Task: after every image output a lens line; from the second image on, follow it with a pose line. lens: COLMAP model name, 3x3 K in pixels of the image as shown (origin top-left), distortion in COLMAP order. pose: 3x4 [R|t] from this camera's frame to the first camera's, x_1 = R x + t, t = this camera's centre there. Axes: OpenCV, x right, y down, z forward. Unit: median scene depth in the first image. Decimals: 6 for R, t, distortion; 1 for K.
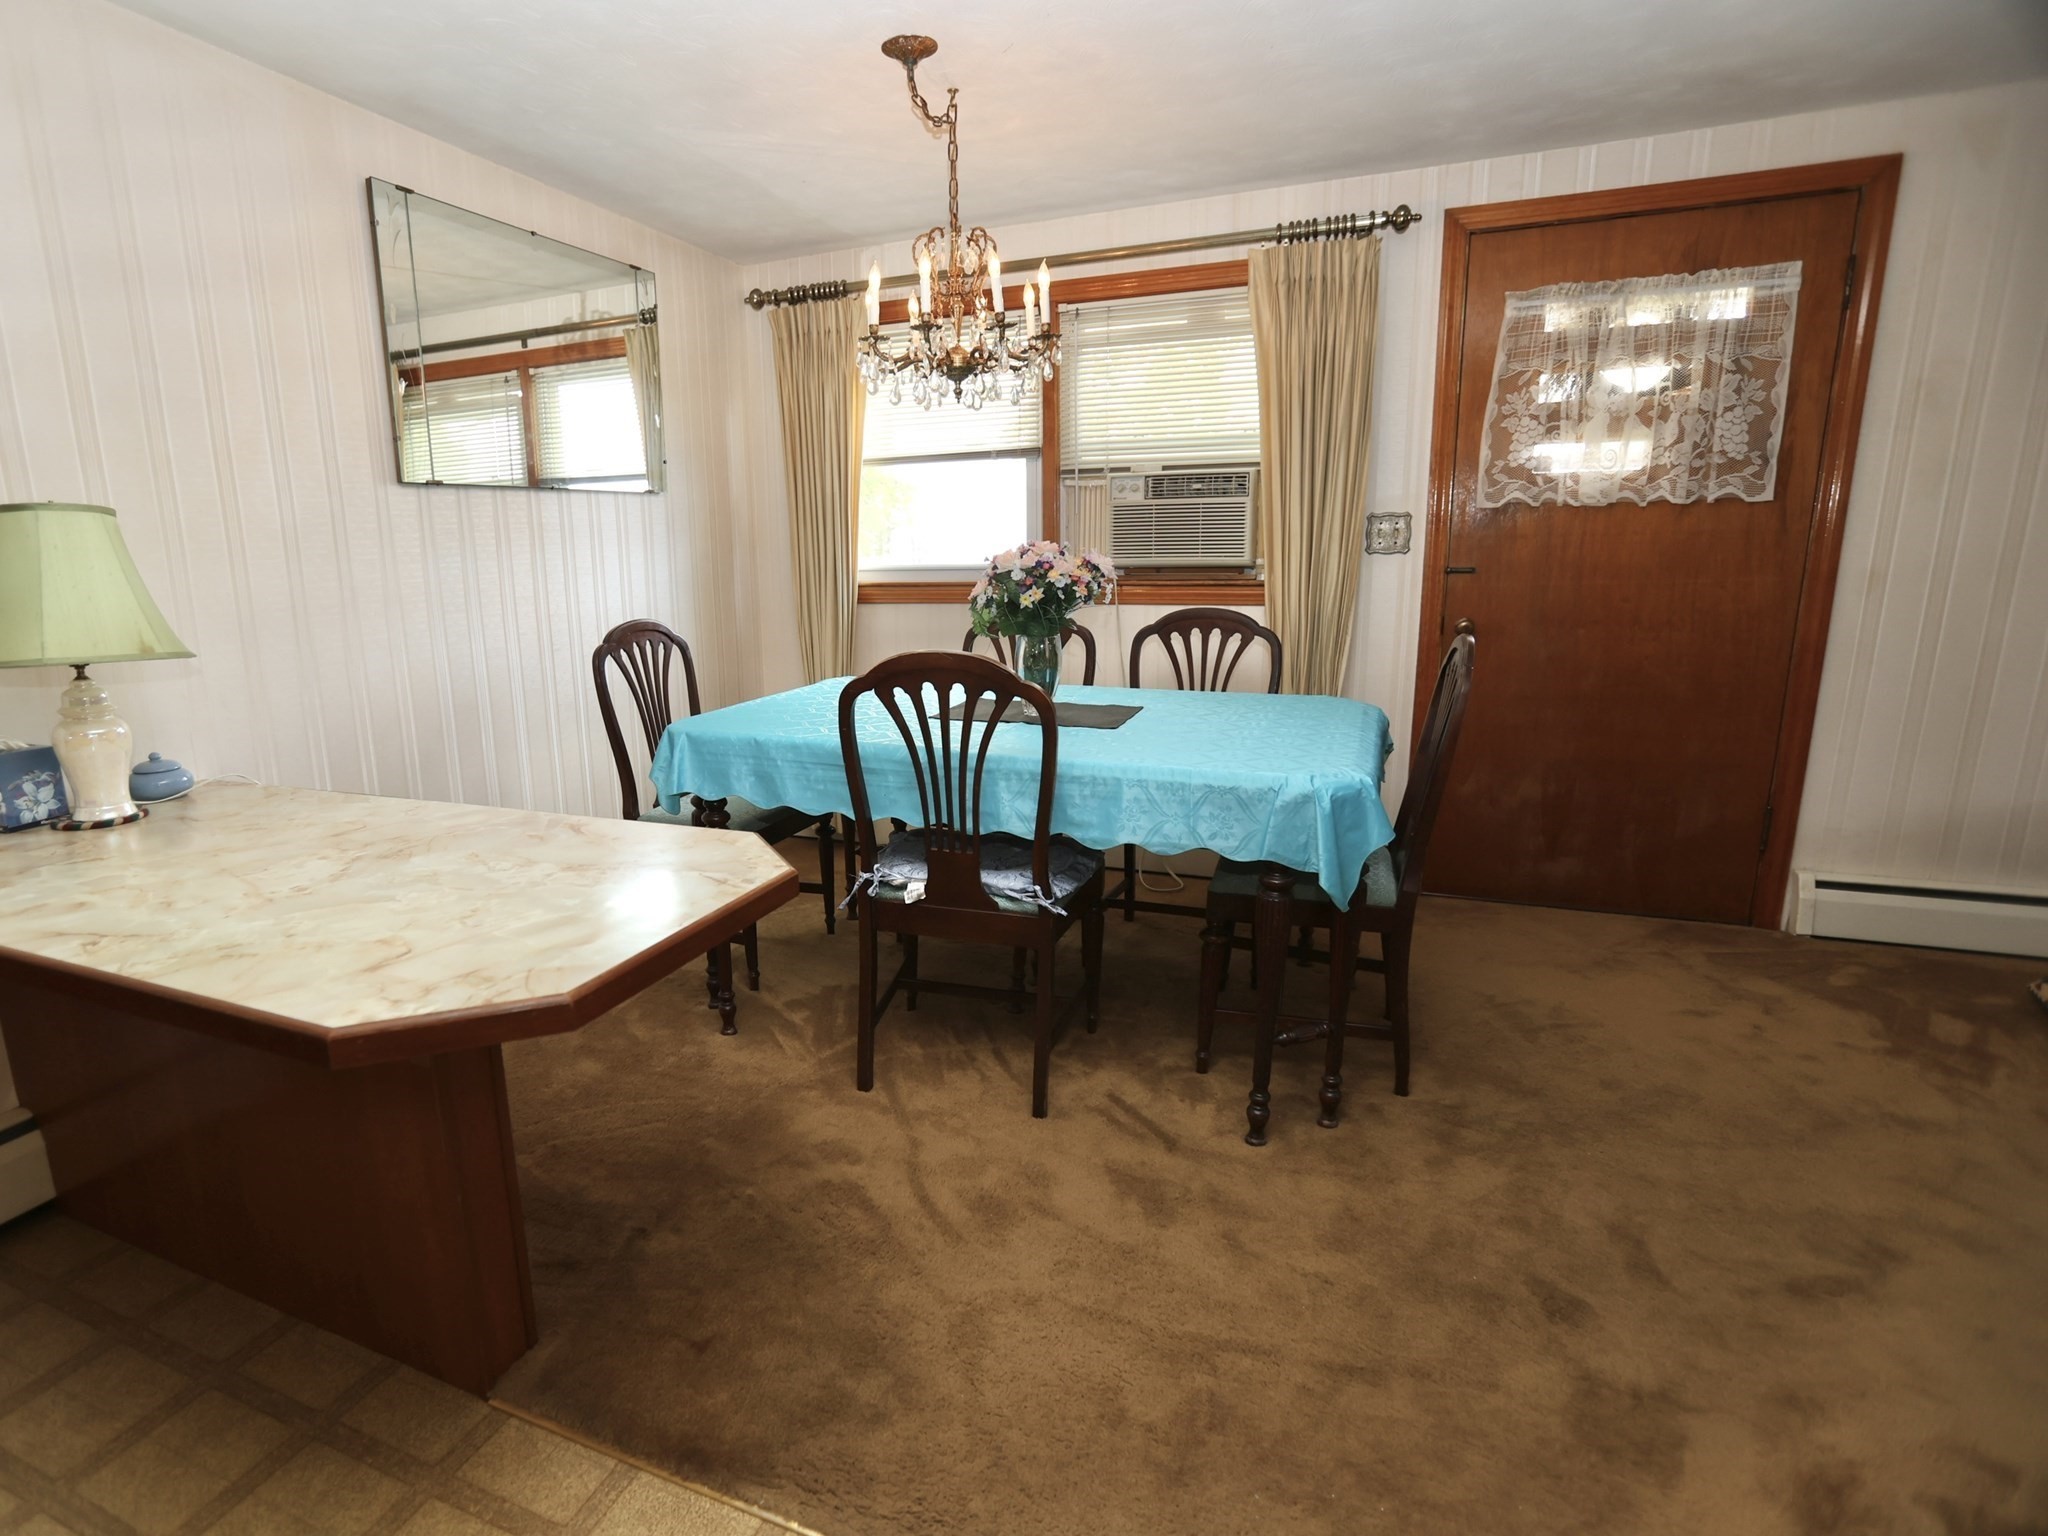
lens RADIAL K [[1052.2, 0, 1017.3], [0, 1052.2, 765.6], [0, 0, 1]] dist [-0.042190, 0.014850]
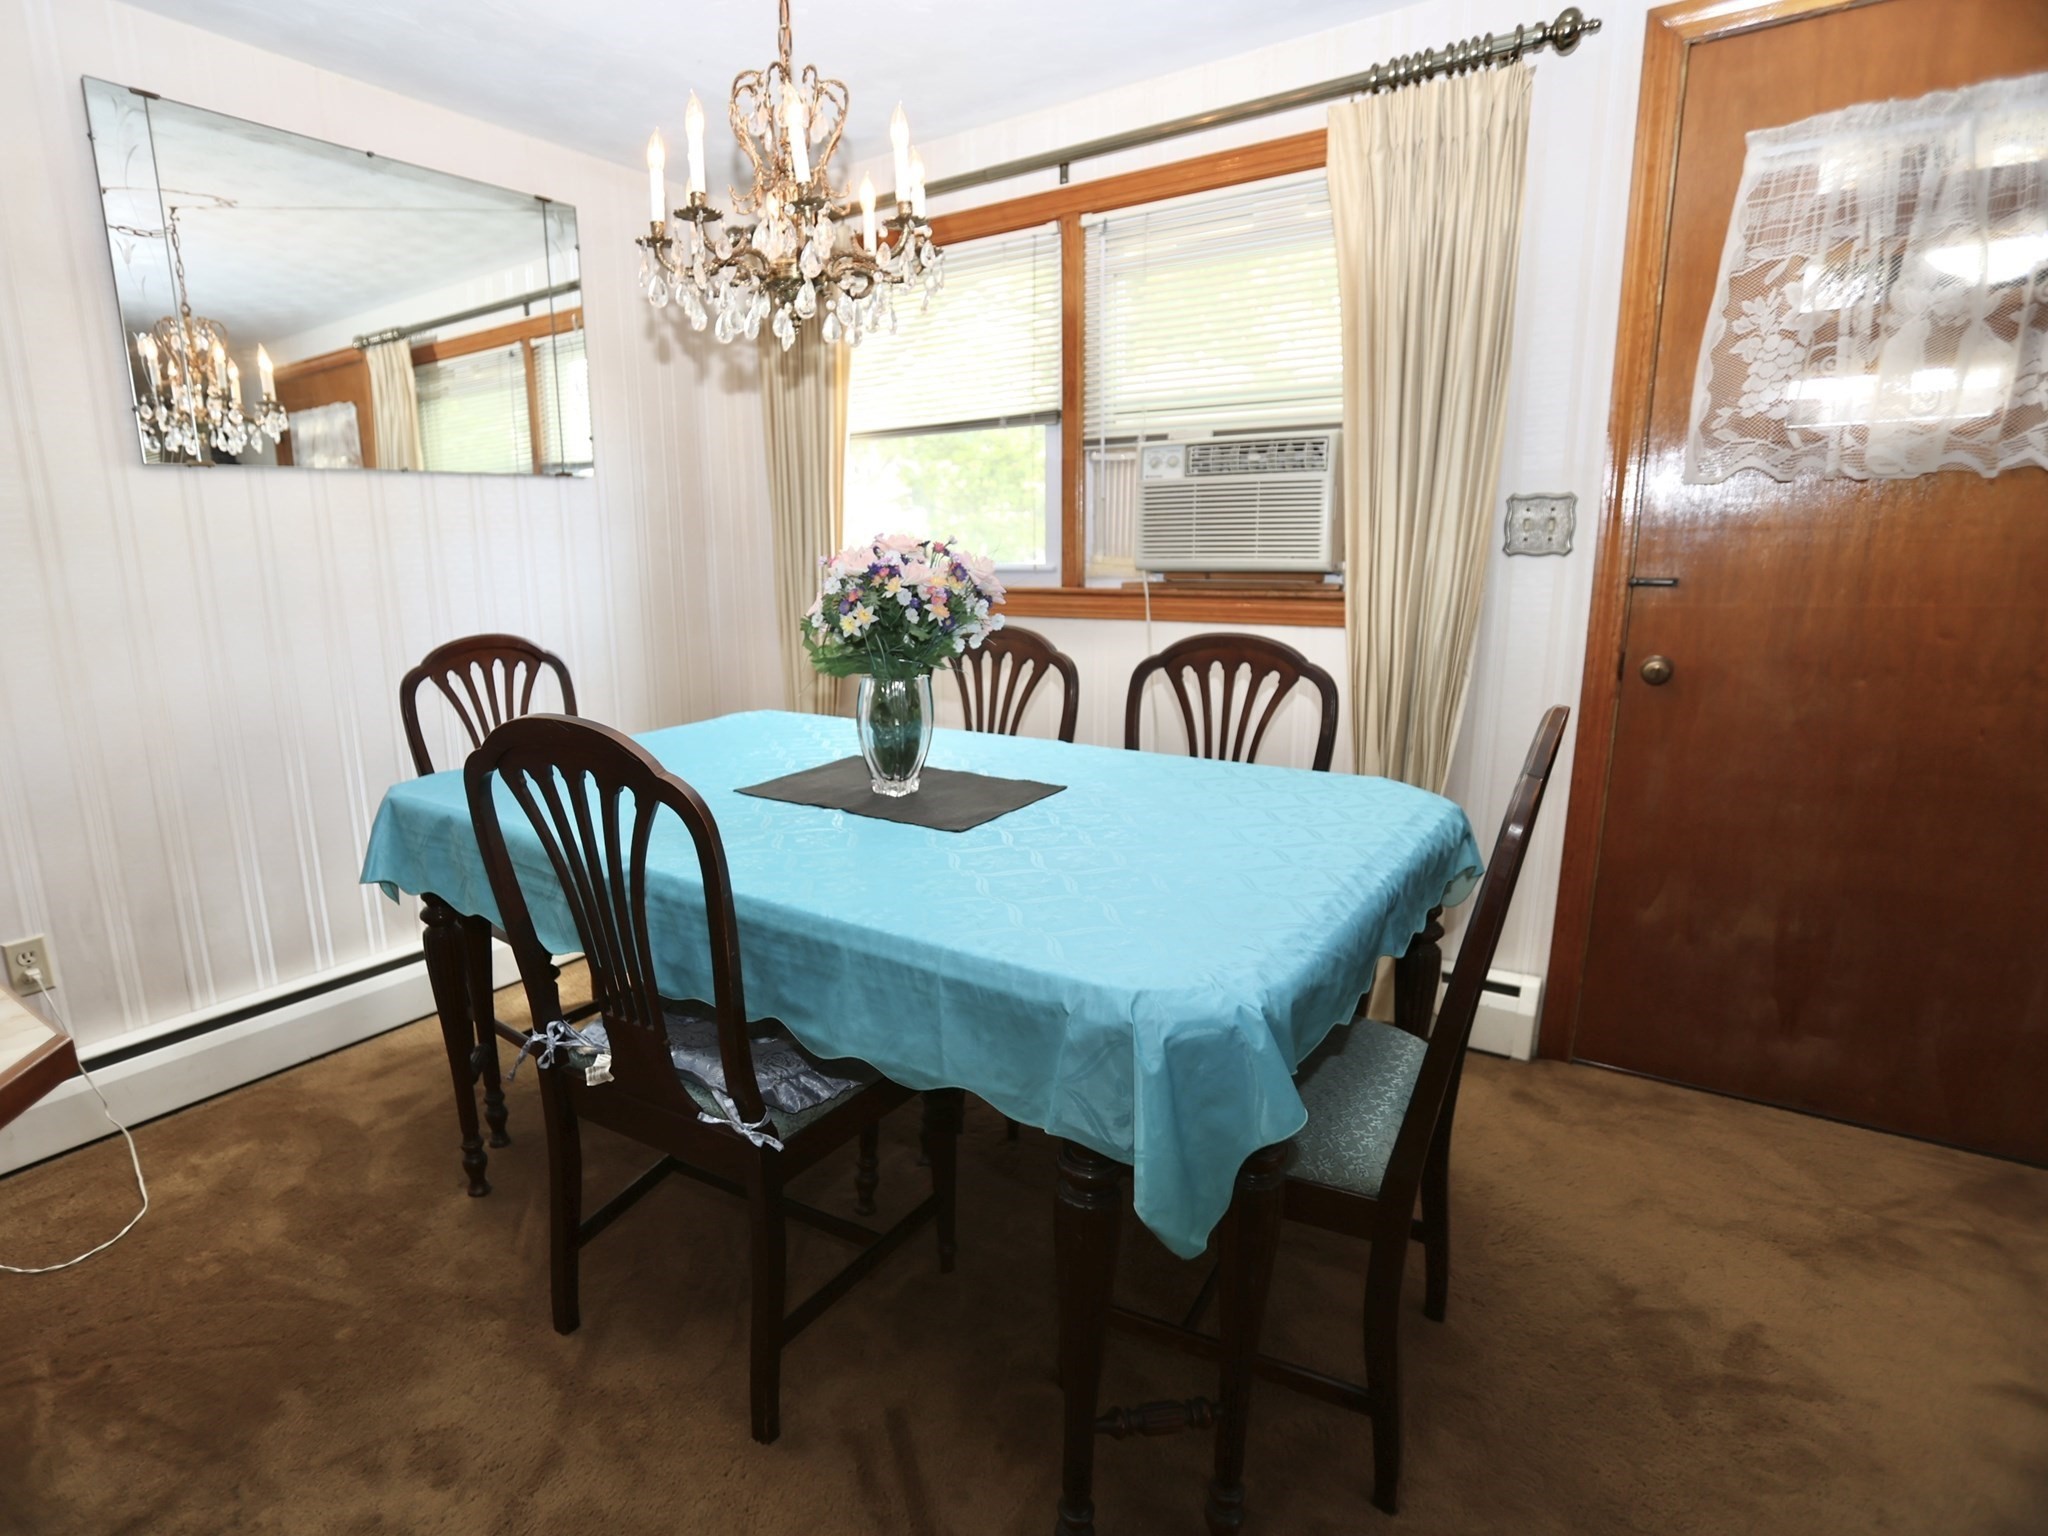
lens RADIAL K [[1052.2, 0, 1011.5], [0, 1052.2, 766.7], [0, 0, 1]] dist [-0.042190, 0.014850]
pose [[0.970459, 0.053006, -0.235373, 0.206057], [-0.051367, 0.998594, 0.013094, -0.063965], [0.235736, -0.000617, 0.971817, 0.297387]]
